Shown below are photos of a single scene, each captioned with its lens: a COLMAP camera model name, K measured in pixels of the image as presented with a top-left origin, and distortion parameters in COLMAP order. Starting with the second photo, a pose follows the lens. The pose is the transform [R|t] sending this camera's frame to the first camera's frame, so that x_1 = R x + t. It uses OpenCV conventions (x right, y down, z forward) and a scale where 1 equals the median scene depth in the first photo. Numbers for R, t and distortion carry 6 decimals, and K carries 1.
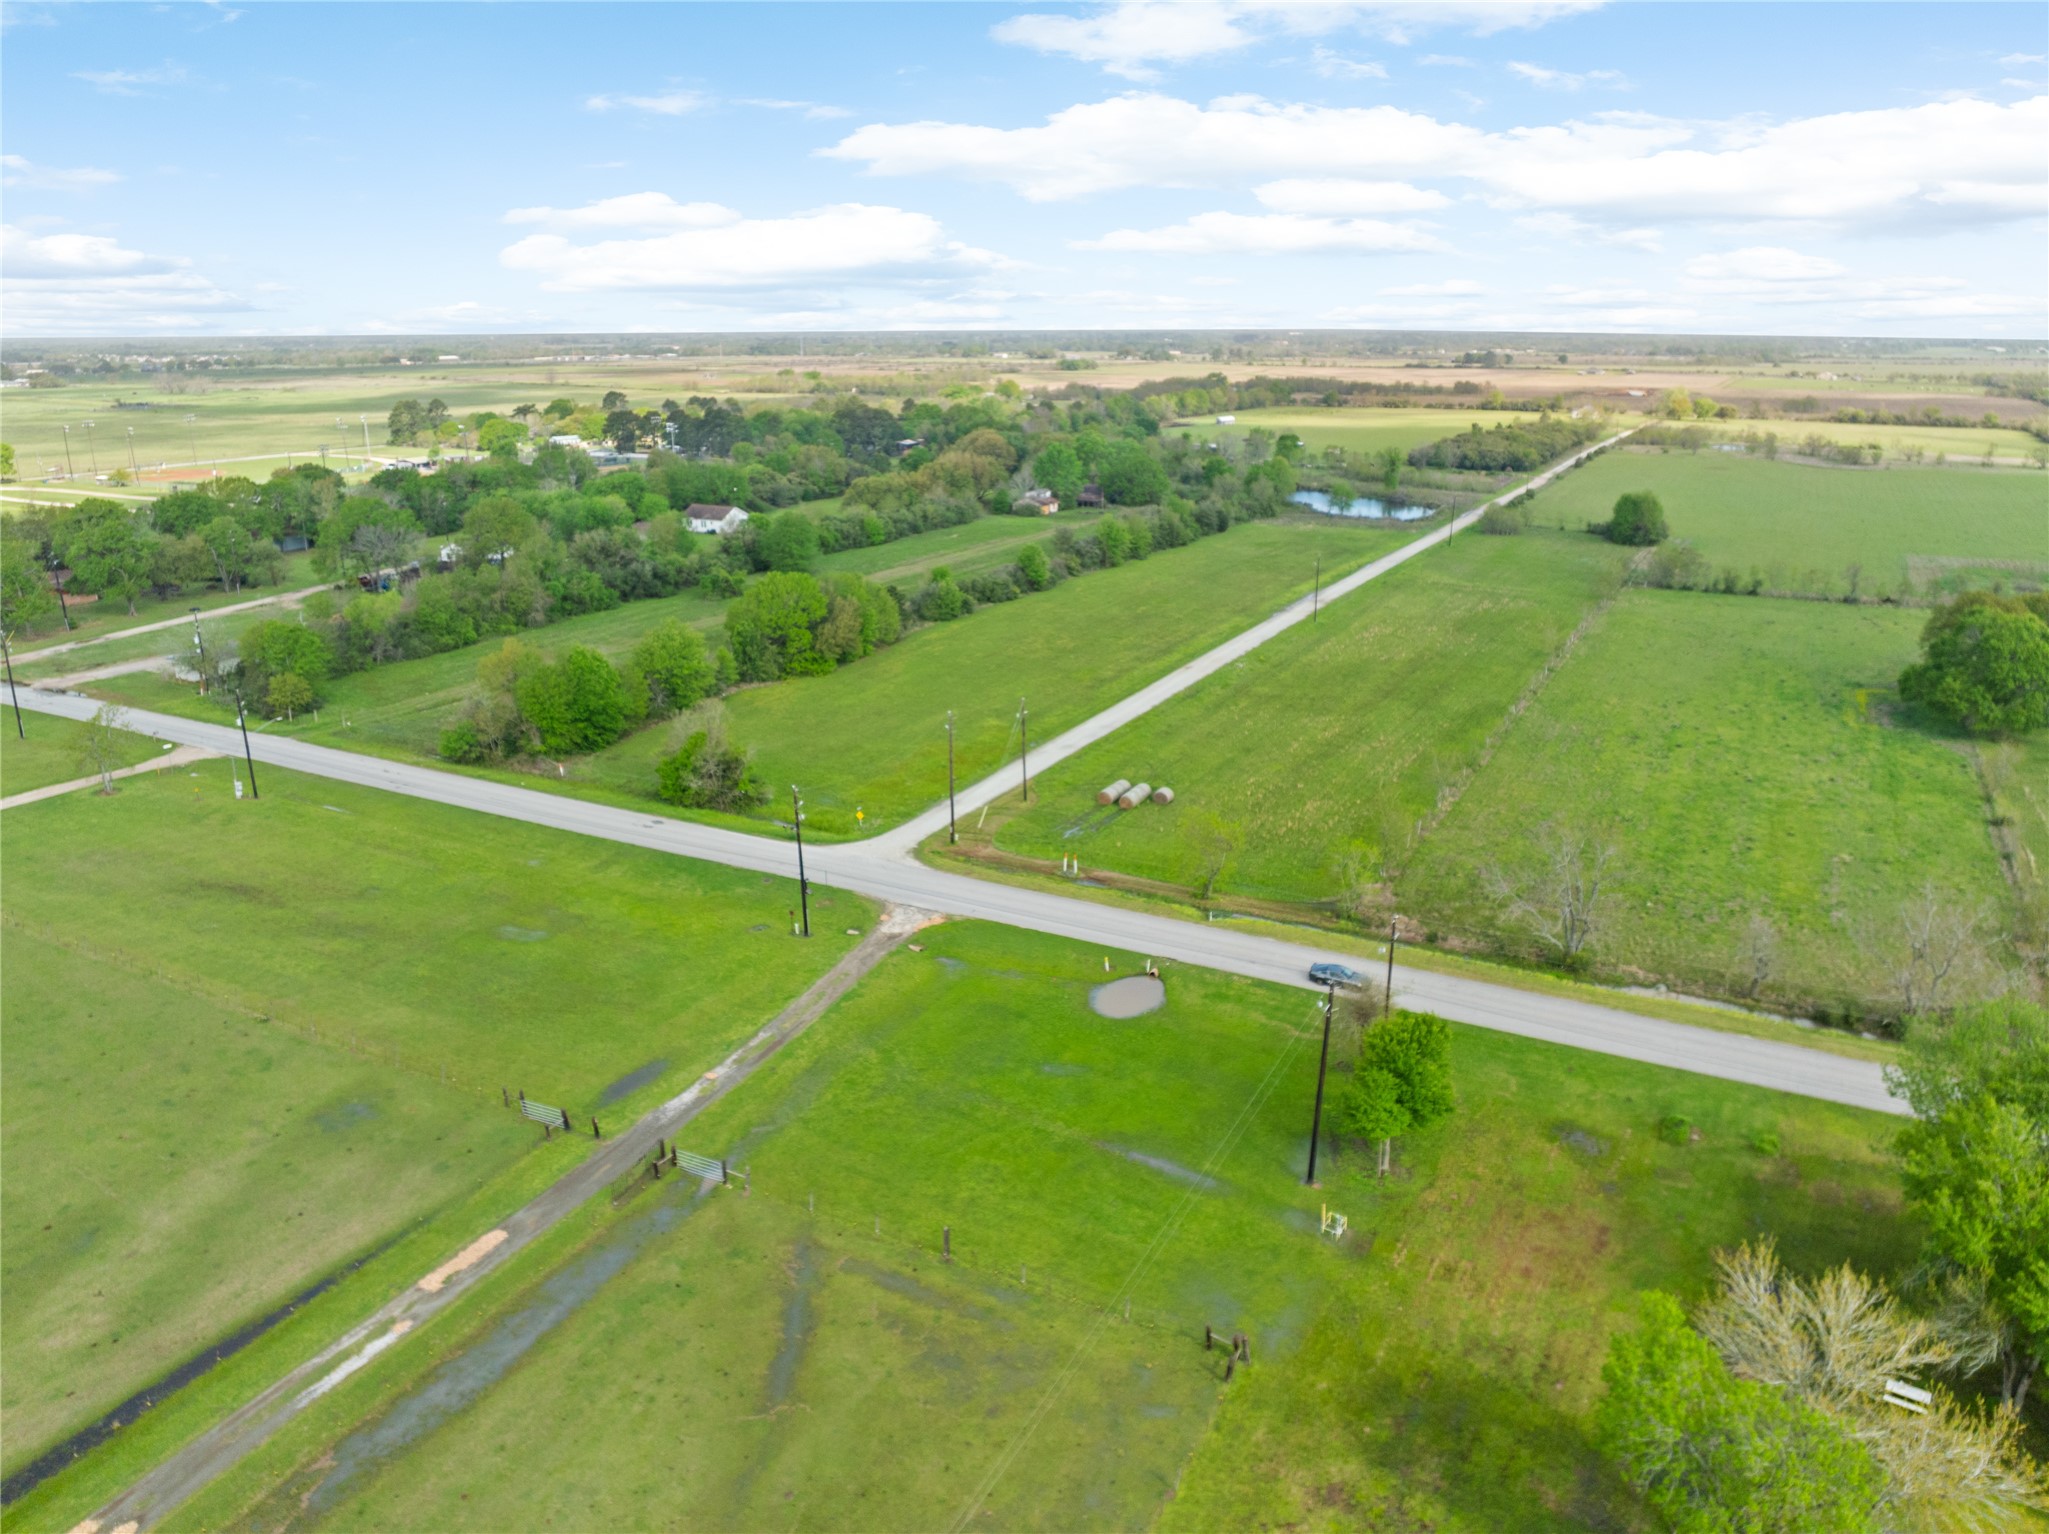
lens RADIAL K [[1447.3, 0, 1031.8], [0, 1447.3, 758.8], [0, 0, 1]] dist [-0.038025, 0.001564]
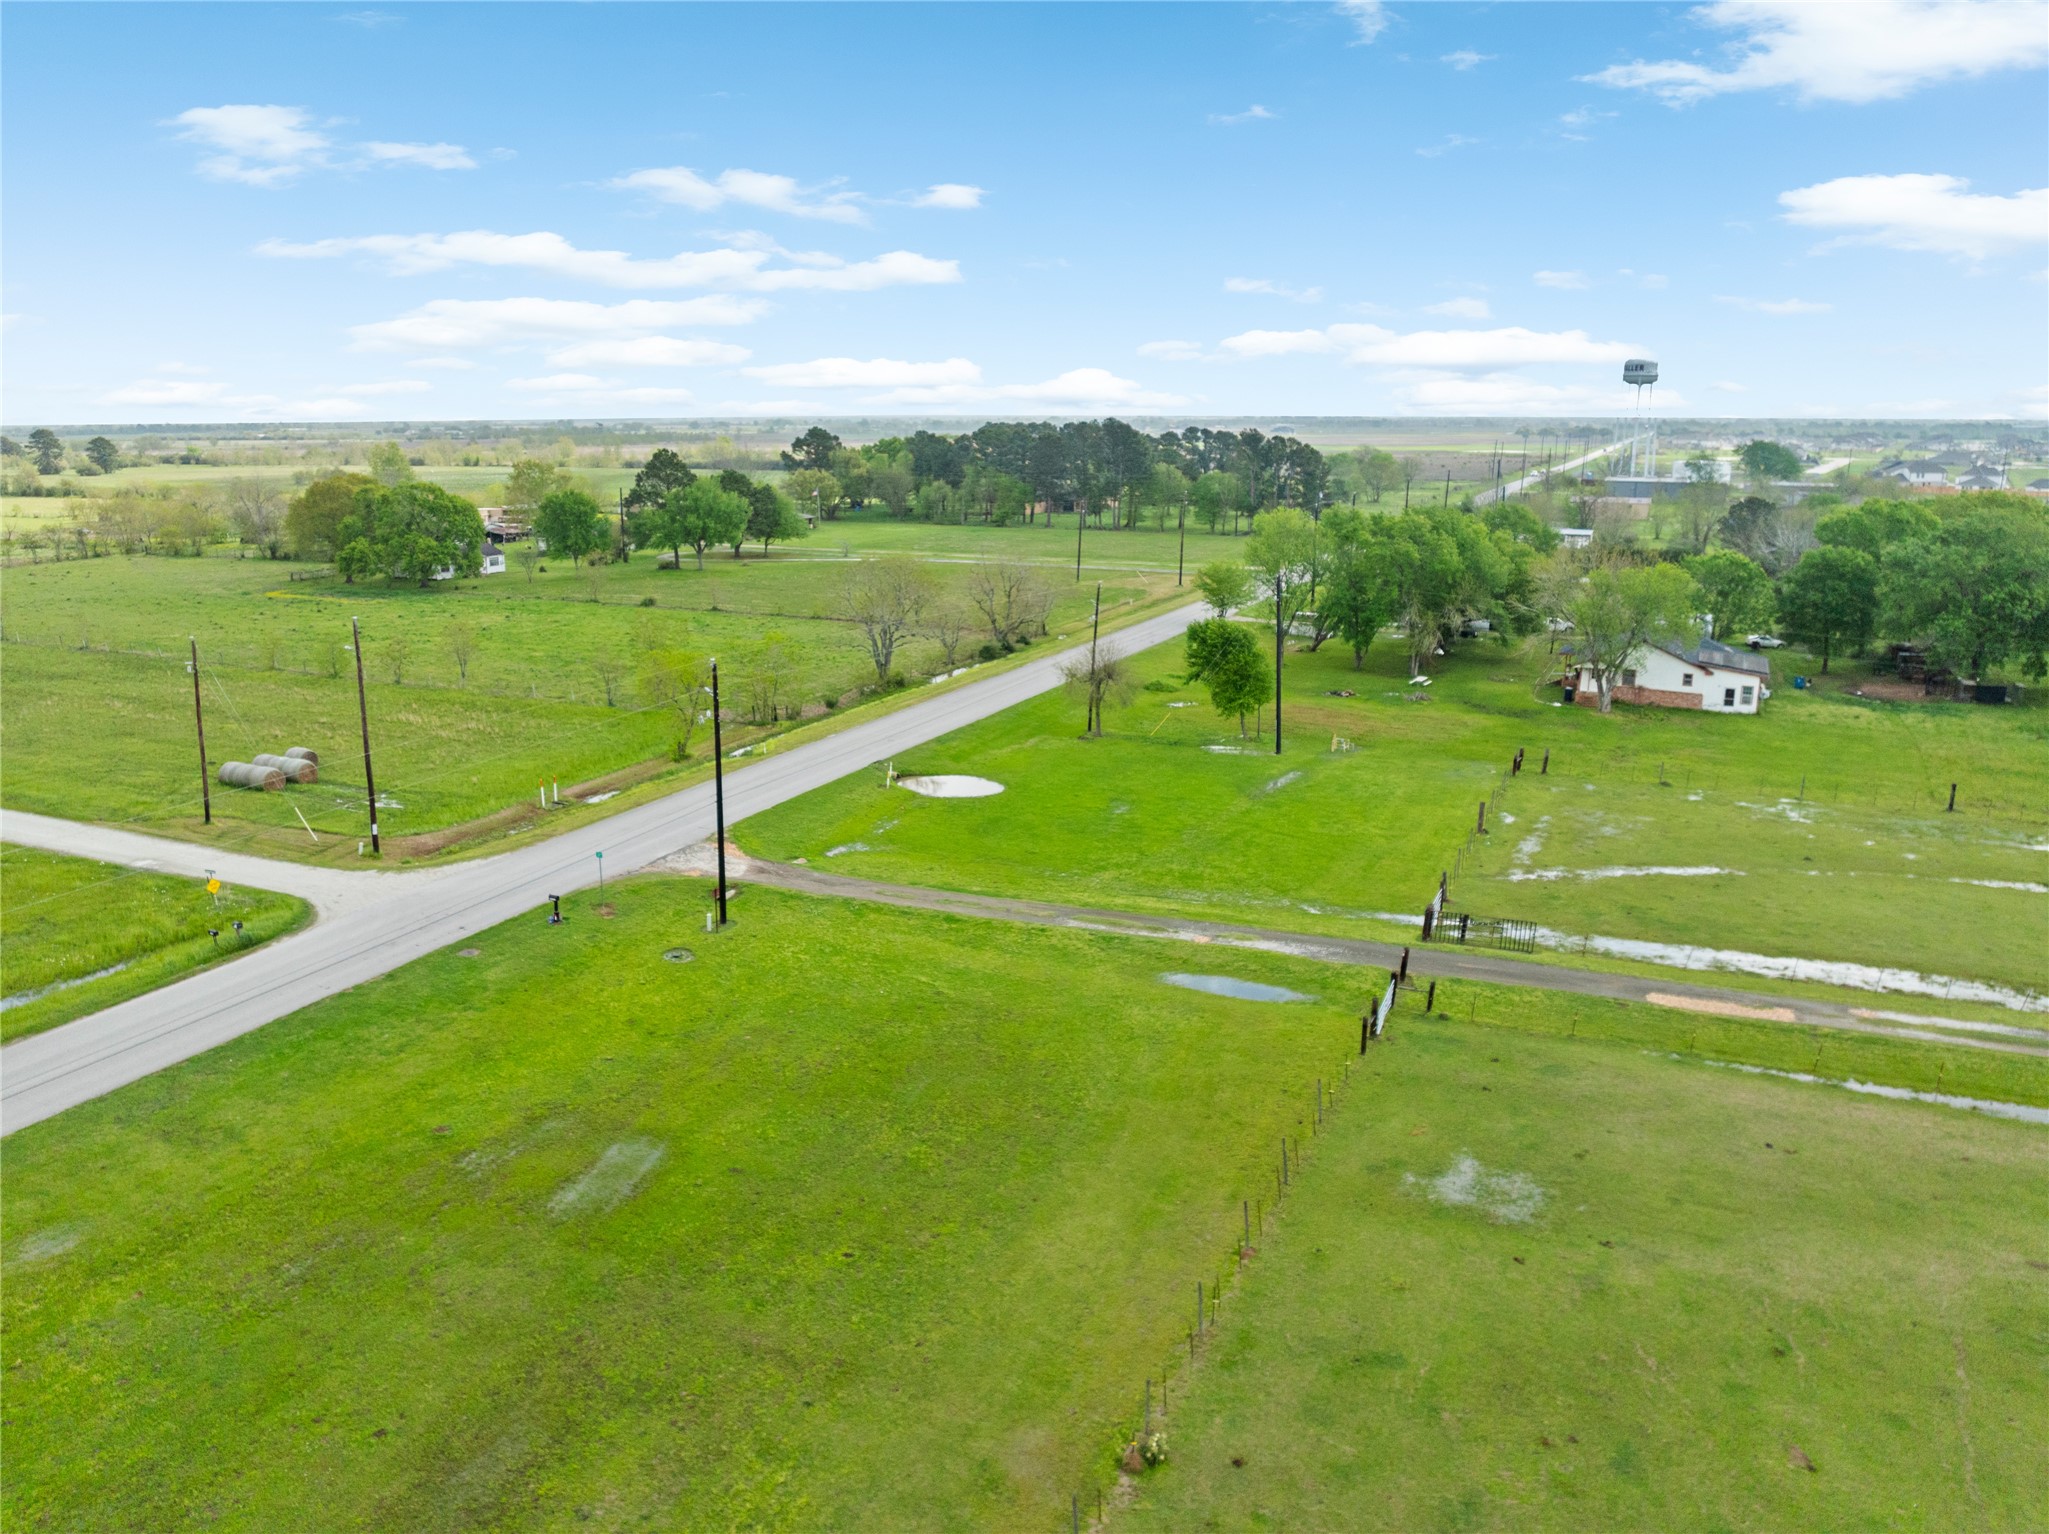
lens RADIAL K [[1432.8, 0, 1002.8], [0, 1432.8, 764.4], [0, 0, 1]] dist [-0.035529, -0.000174]
pose [[-0.044080, -0.239885, 0.969800, -0.698724], [0.292612, 0.925071, 0.242121, -0.044949], [-0.955215, 0.294448, 0.029416, 0.838376]]
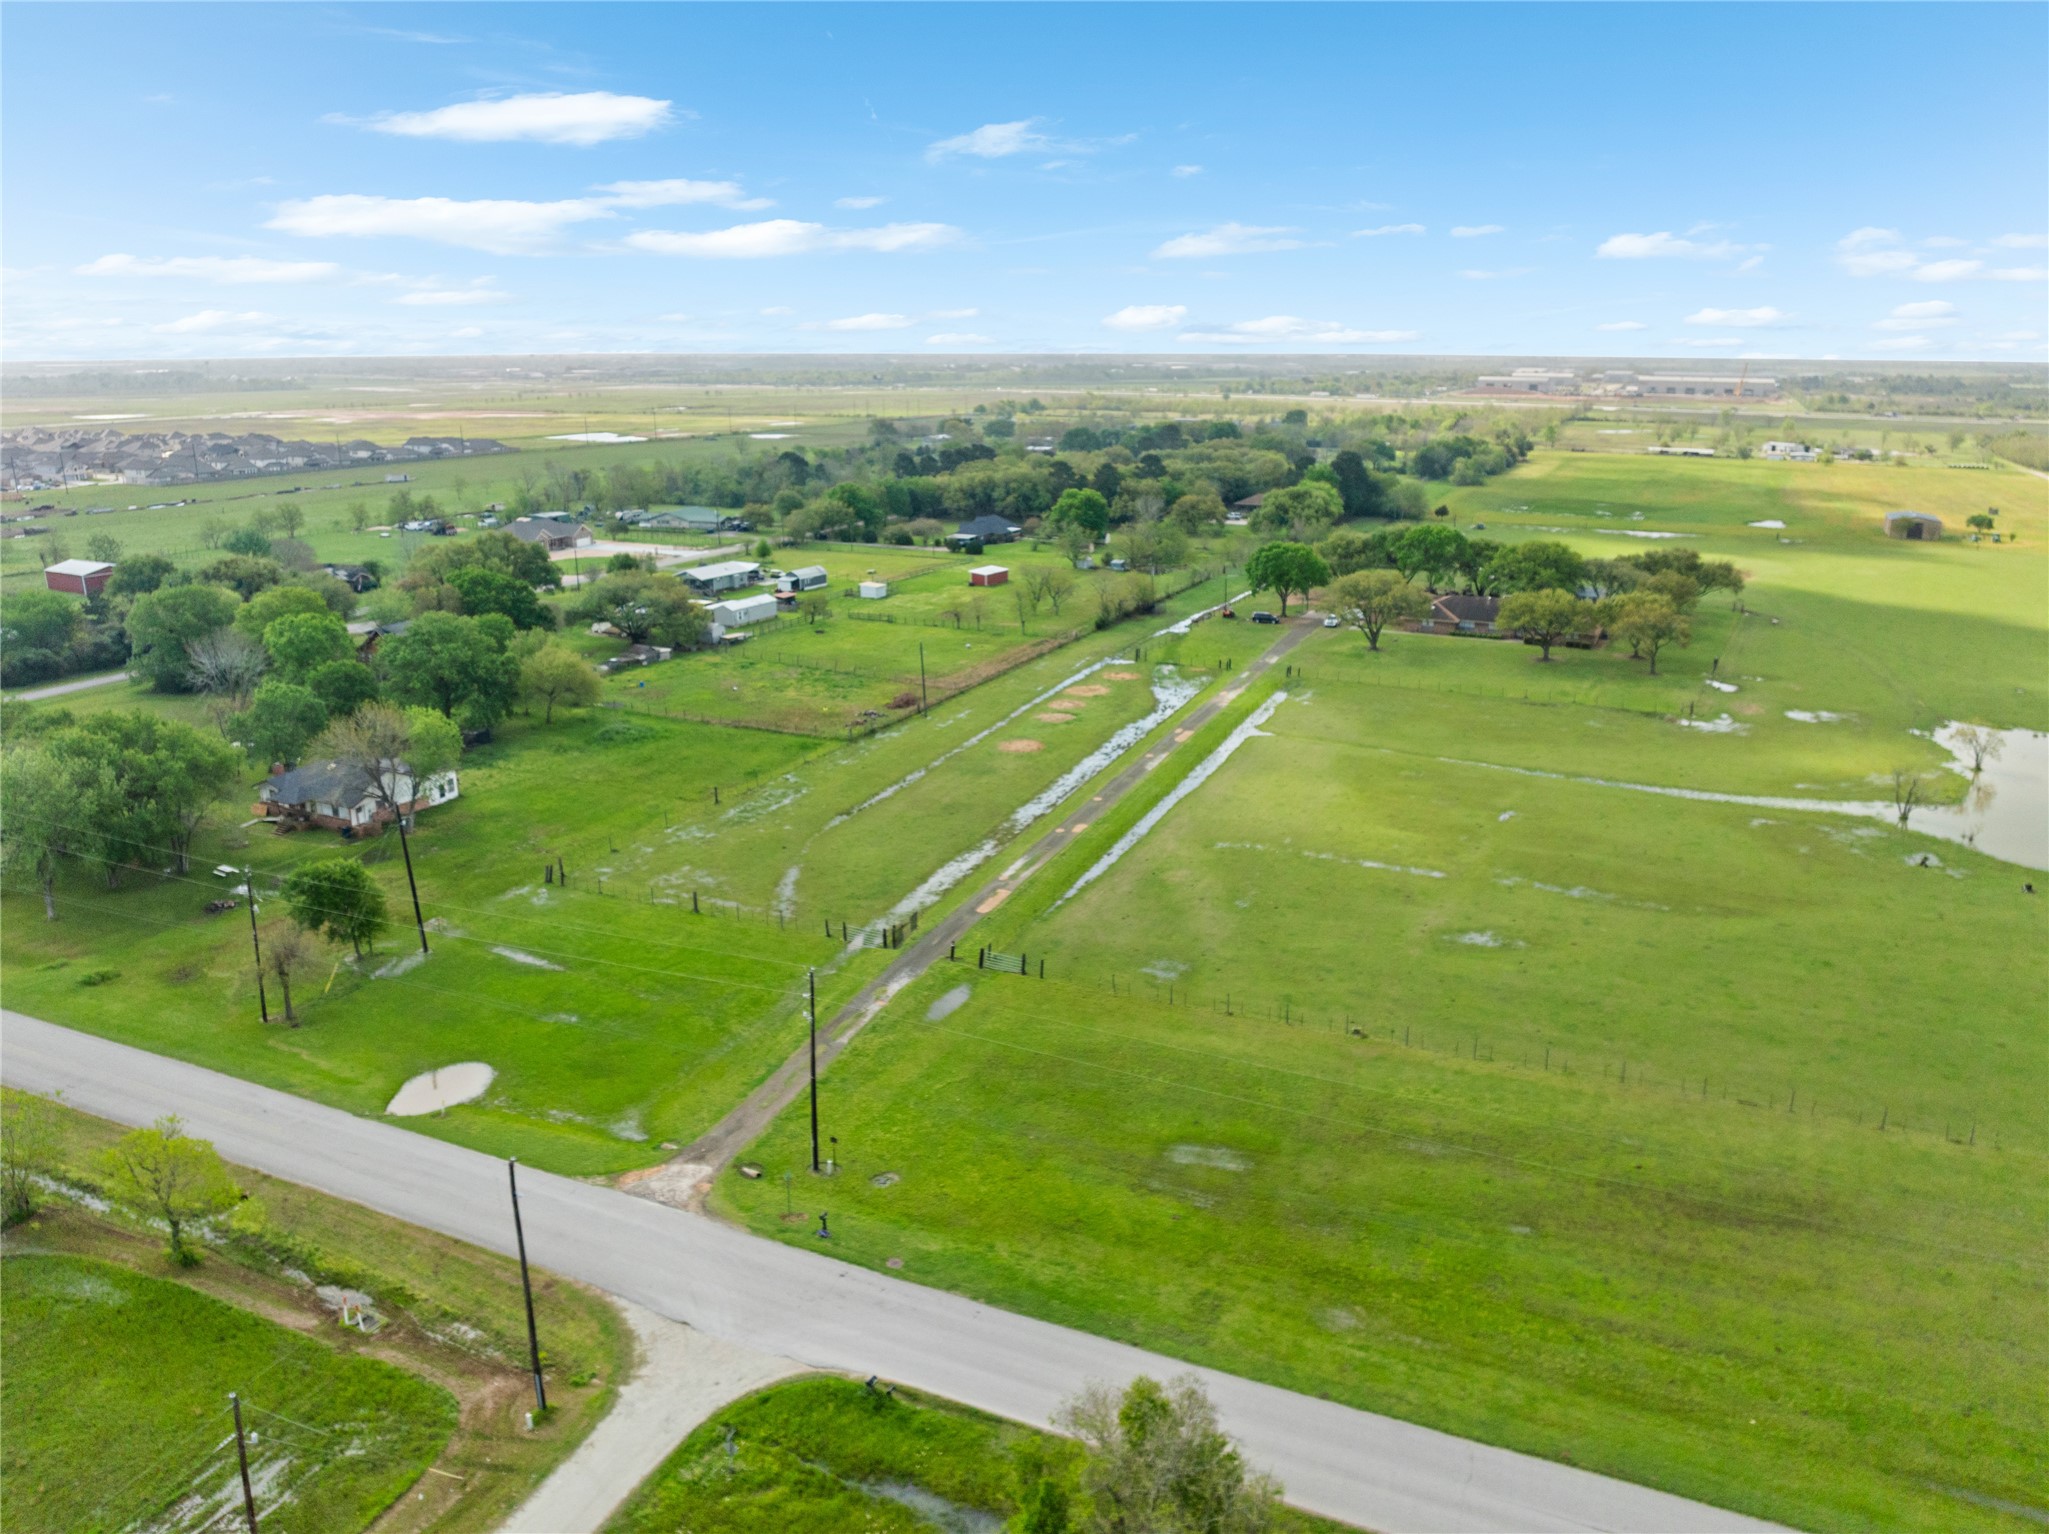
lens RADIAL K [[1442.0, 0, 1033.6], [0, 1442.0, 769.2], [0, 0, 1]] dist [-0.033967, -0.006721]
pose [[-0.998073, 0.017702, -0.059477, -0.222020], [-0.017858, 0.835976, 0.548476, -0.439015], [0.059431, 0.548481, -0.834048, 1.473665]]
